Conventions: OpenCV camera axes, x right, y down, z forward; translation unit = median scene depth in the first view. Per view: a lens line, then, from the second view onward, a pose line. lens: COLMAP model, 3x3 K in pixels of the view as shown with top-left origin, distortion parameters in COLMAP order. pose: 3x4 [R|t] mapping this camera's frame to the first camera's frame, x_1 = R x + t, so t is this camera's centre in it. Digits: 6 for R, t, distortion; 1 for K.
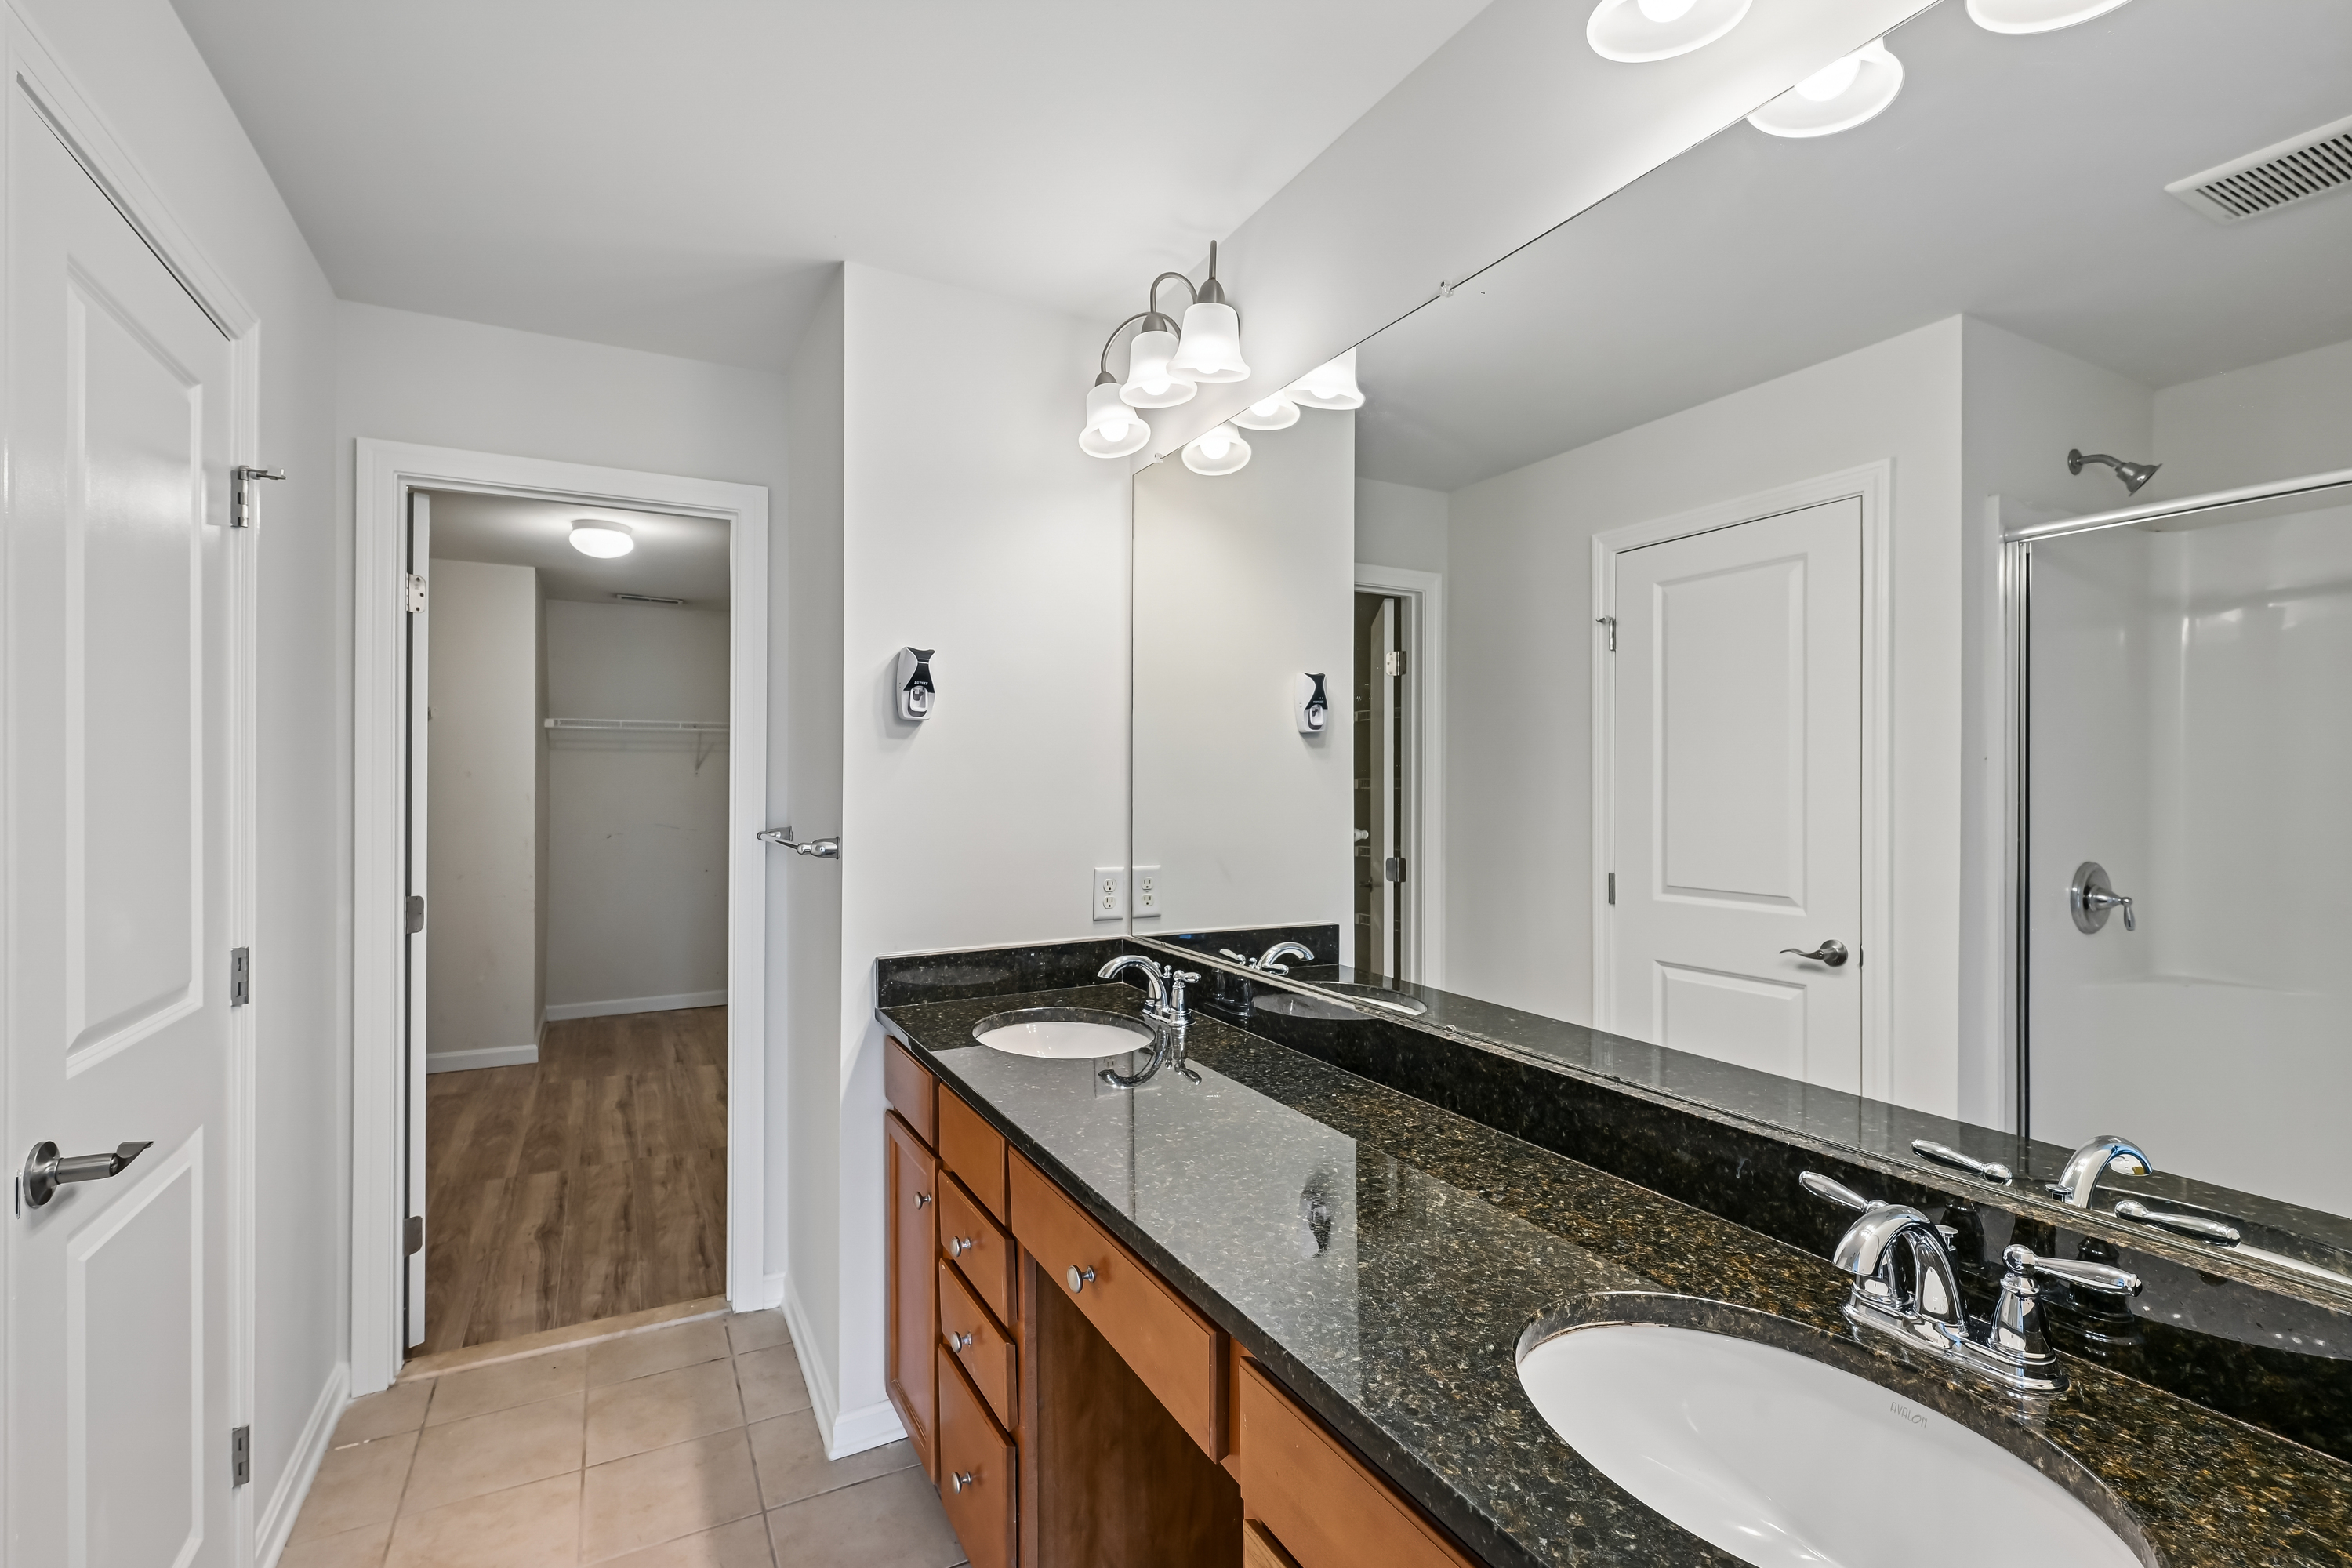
lens RADIAL K [[1061.0, 0, 1180.7], [0, 1061.0, 782.9], [0, 0, 1]] dist [0.001338, 0.000287]
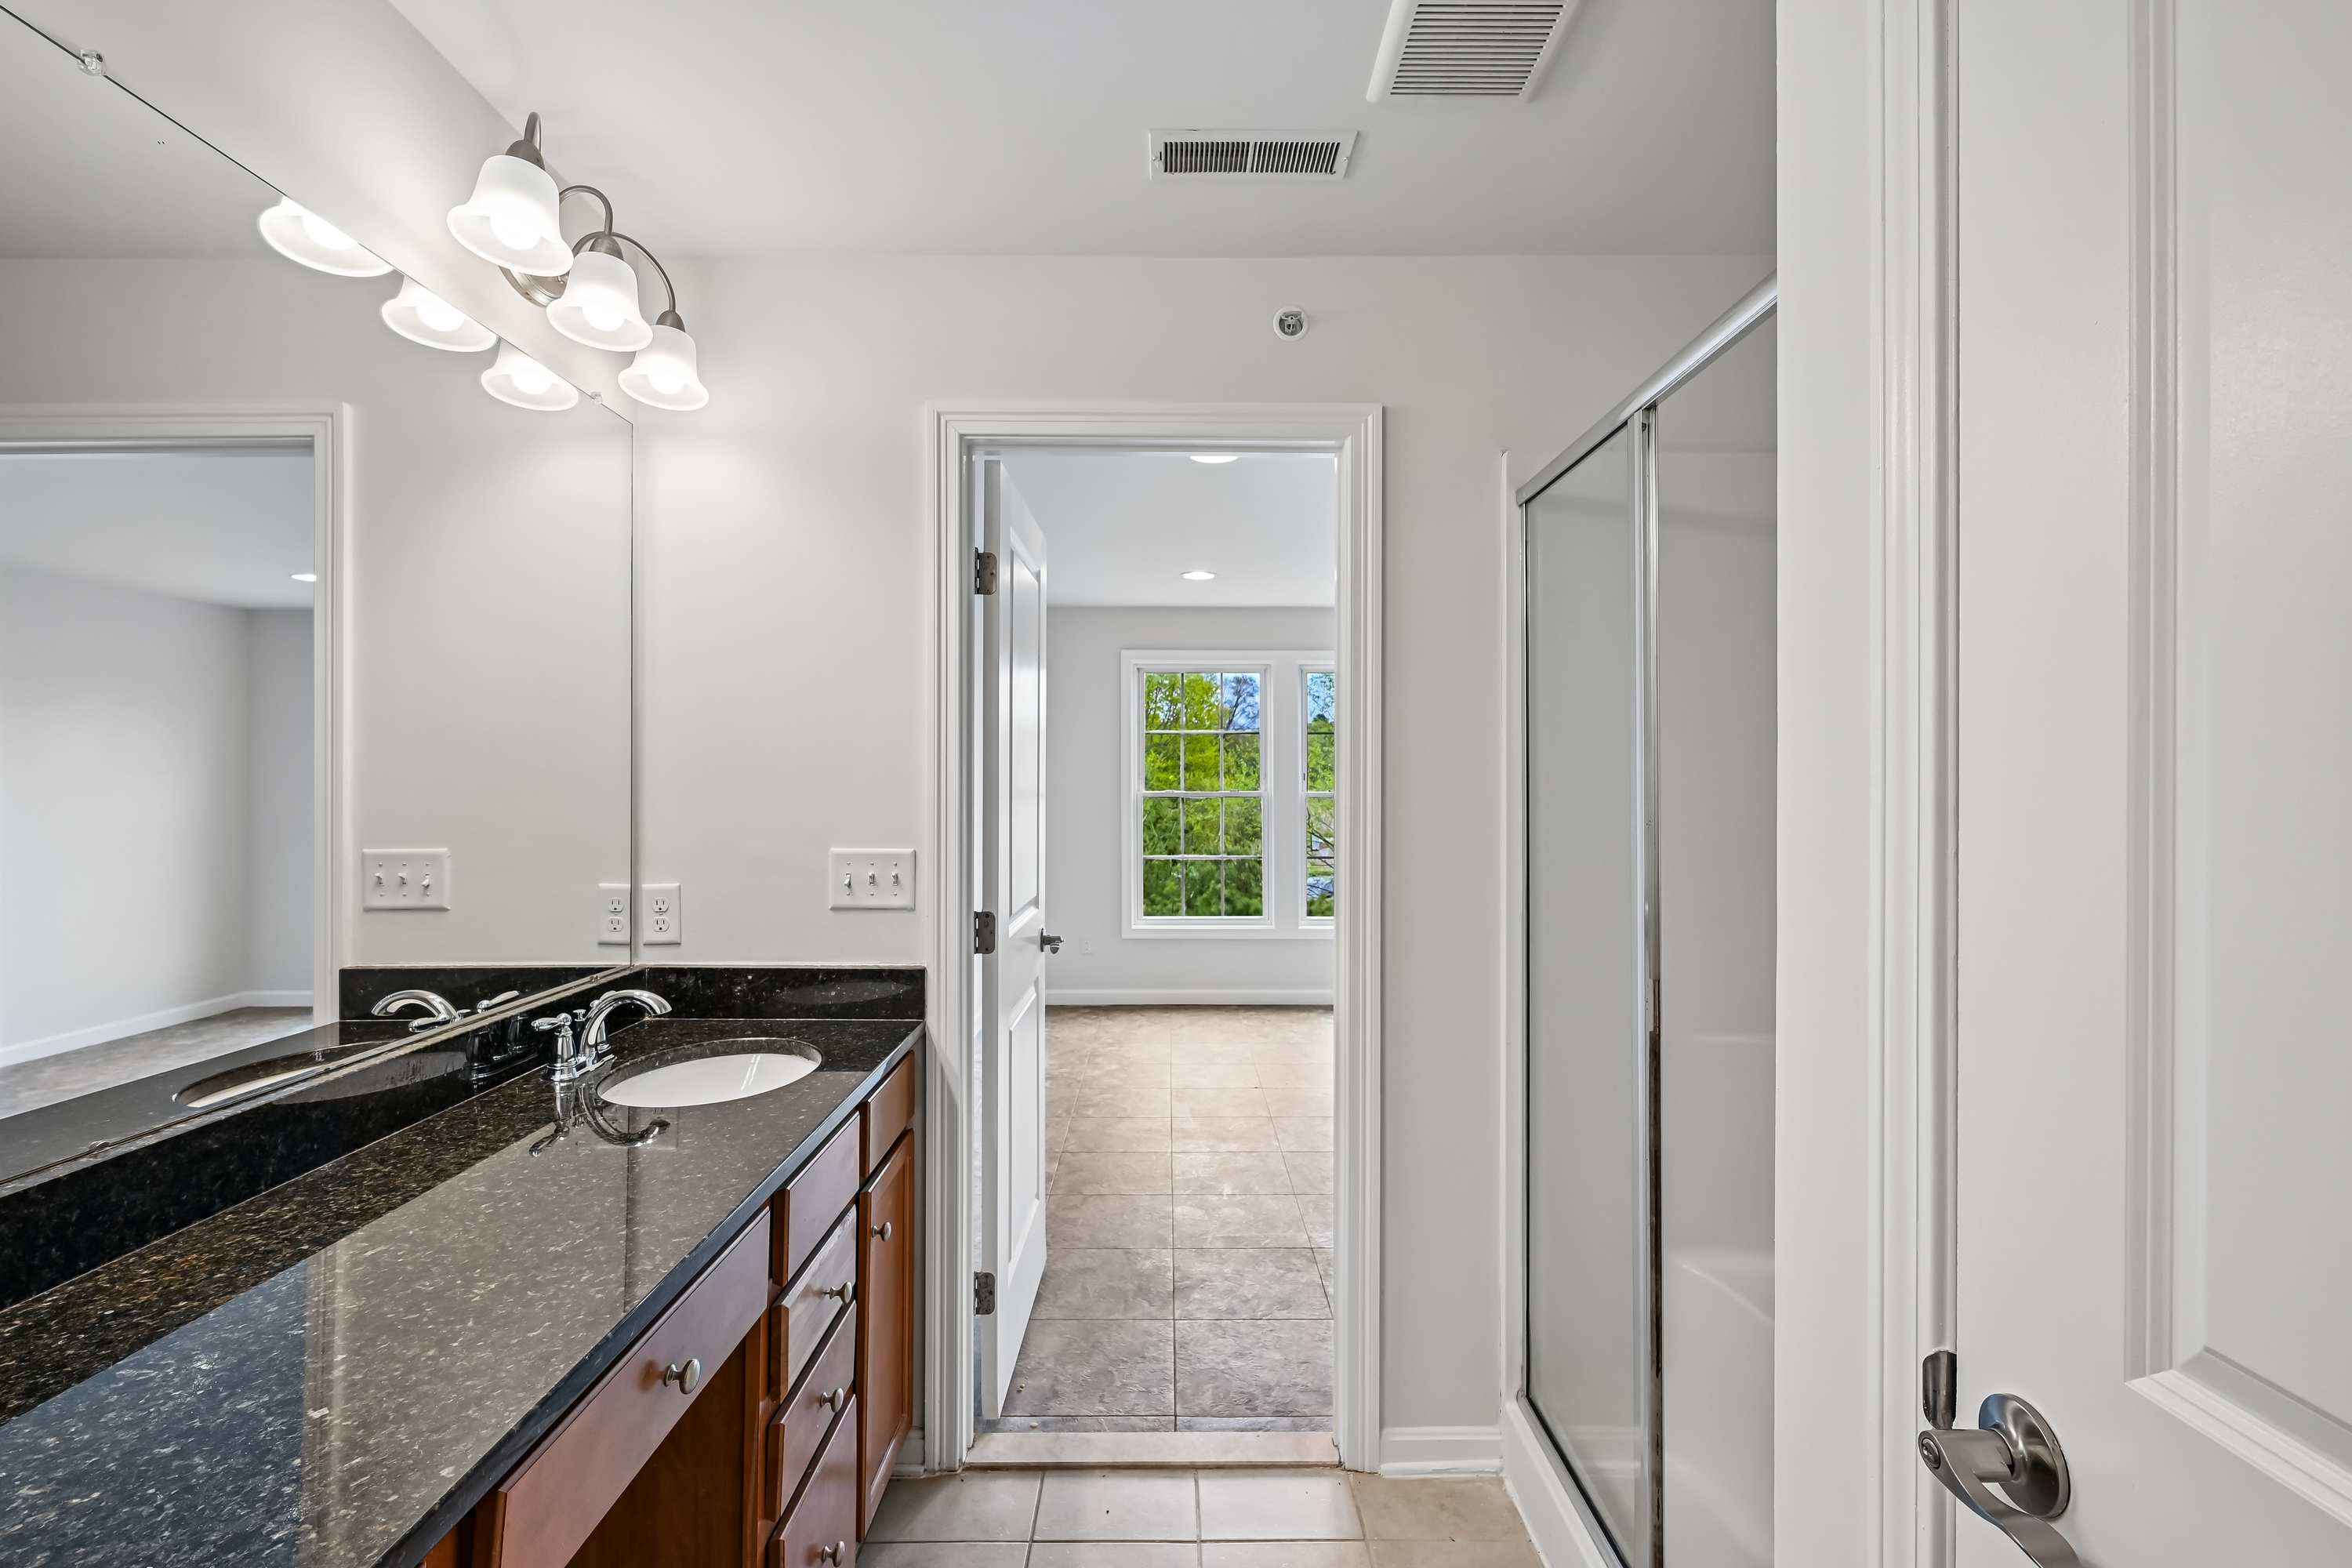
lens RADIAL K [[1061.0, 0, 1176.7], [0, 1061.0, 783.1], [0, 0, 1]] dist [0.001338, 0.000287]
pose [[-0.883817, 0.006939, 0.467781, -0.721496], [0.007459, 0.999972, -0.000739, 0.003336], [-0.467773, 0.002836, -0.883844, 1.351837]]
